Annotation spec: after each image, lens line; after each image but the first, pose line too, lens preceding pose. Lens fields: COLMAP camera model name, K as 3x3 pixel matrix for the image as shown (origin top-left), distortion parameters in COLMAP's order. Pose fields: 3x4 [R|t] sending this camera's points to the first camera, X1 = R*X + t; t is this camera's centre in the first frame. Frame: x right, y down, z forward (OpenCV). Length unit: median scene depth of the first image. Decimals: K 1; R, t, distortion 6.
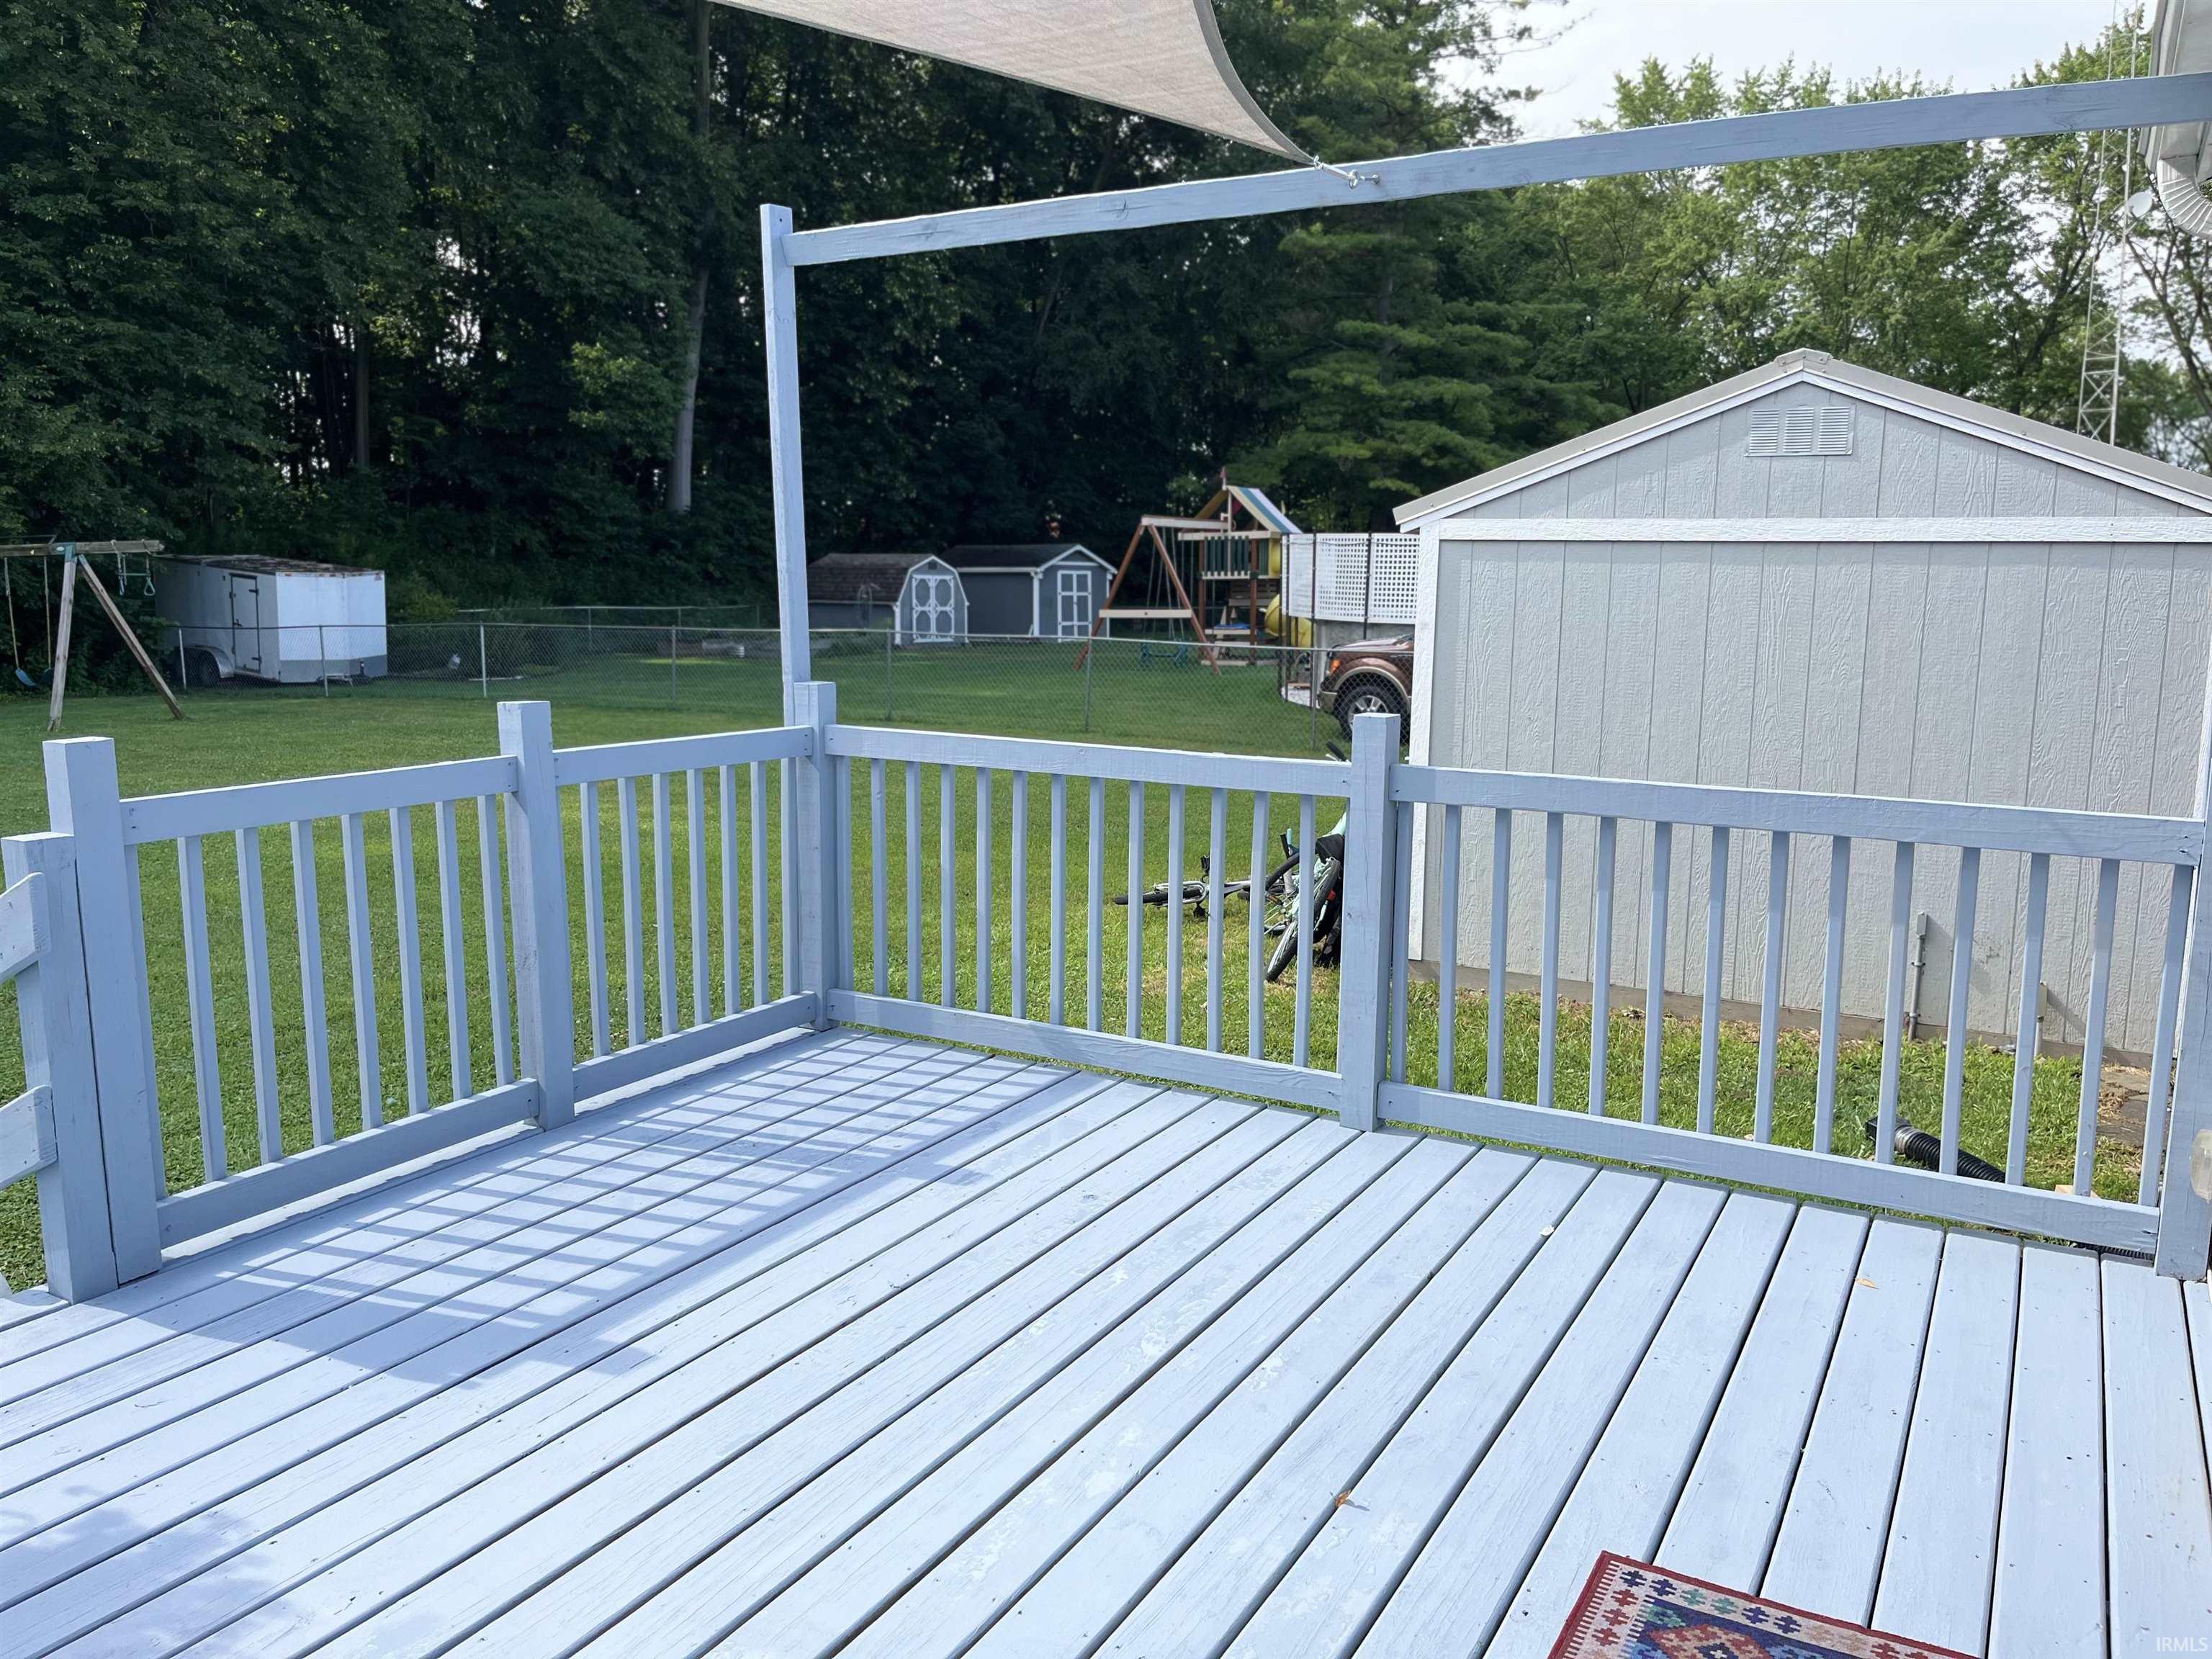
lens RADIAL K [[1647.0, 0, 1104.7], [0, 1647.0, 815.9], [0, 0, 1]] dist [0.044796, -0.064002]
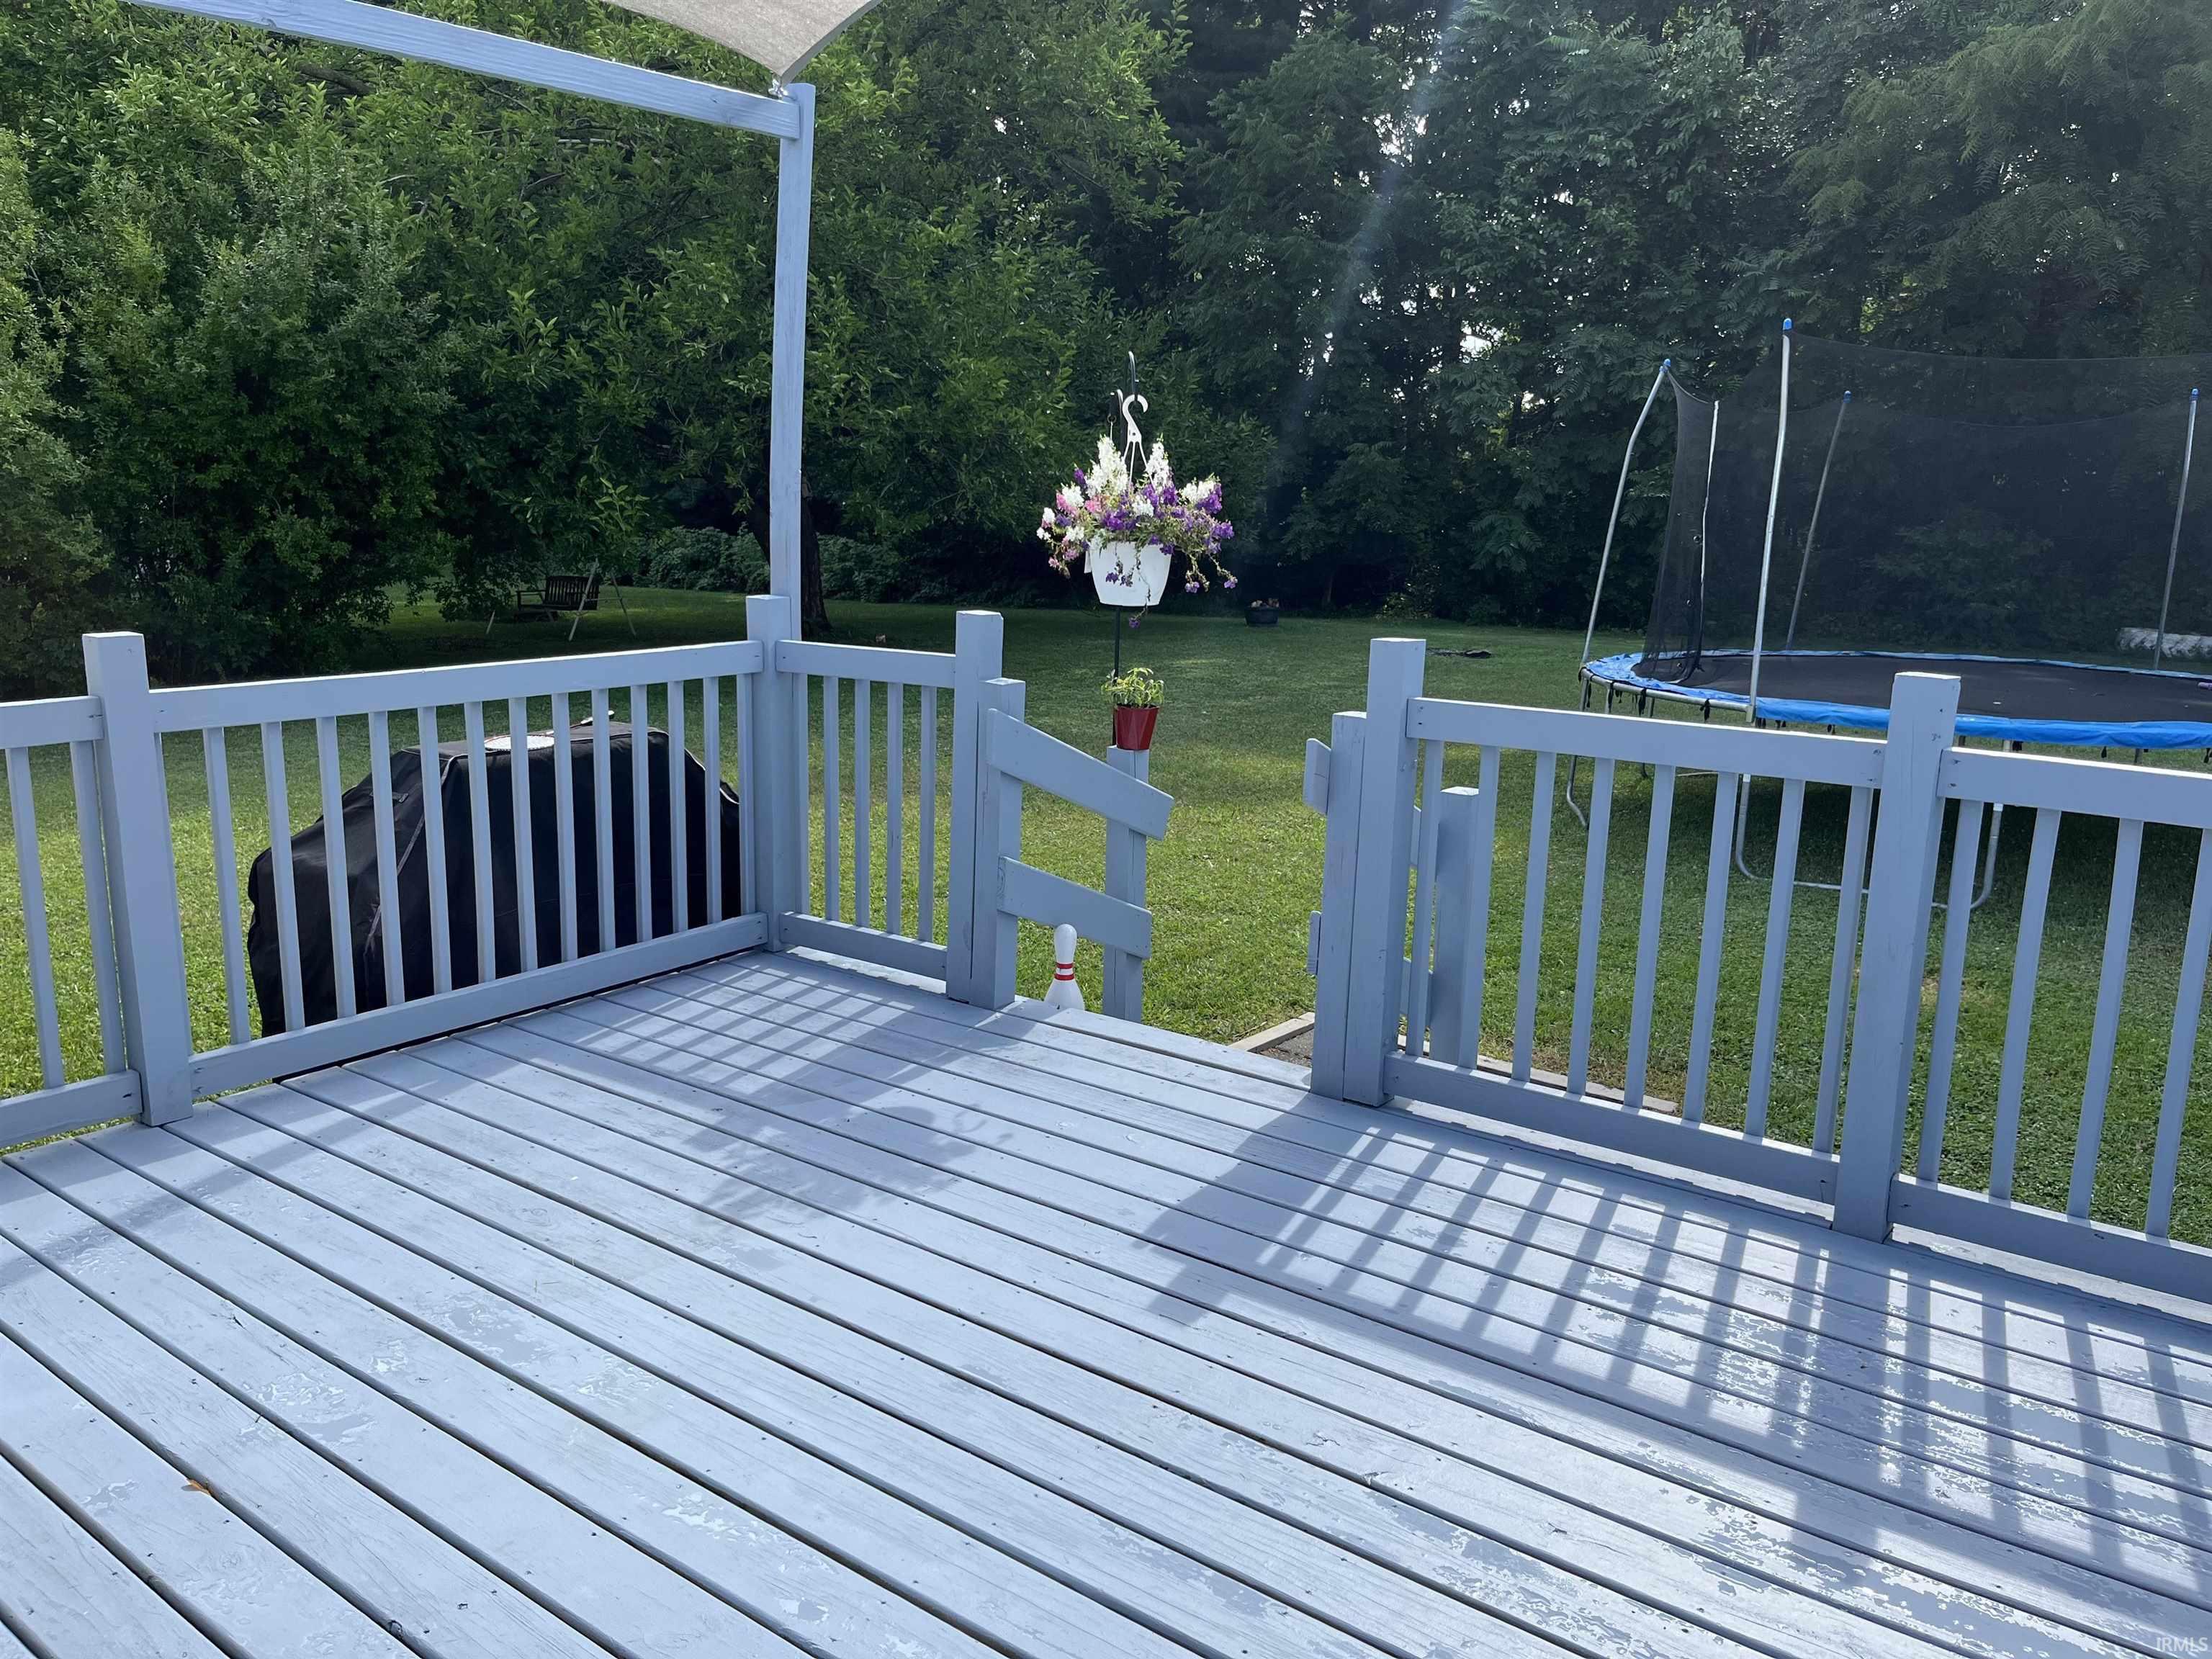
lens RADIAL K [[1659.4, 0, 1109.8], [0, 1659.4, 830.4], [0, 0, 1]] dist [0.052975, -0.073180]
pose [[-0.121056, 0.196431, -0.973016, 0.538164], [-0.162379, 0.963102, 0.214632, -0.129839], [0.979275, 0.183980, -0.084693, 0.867539]]
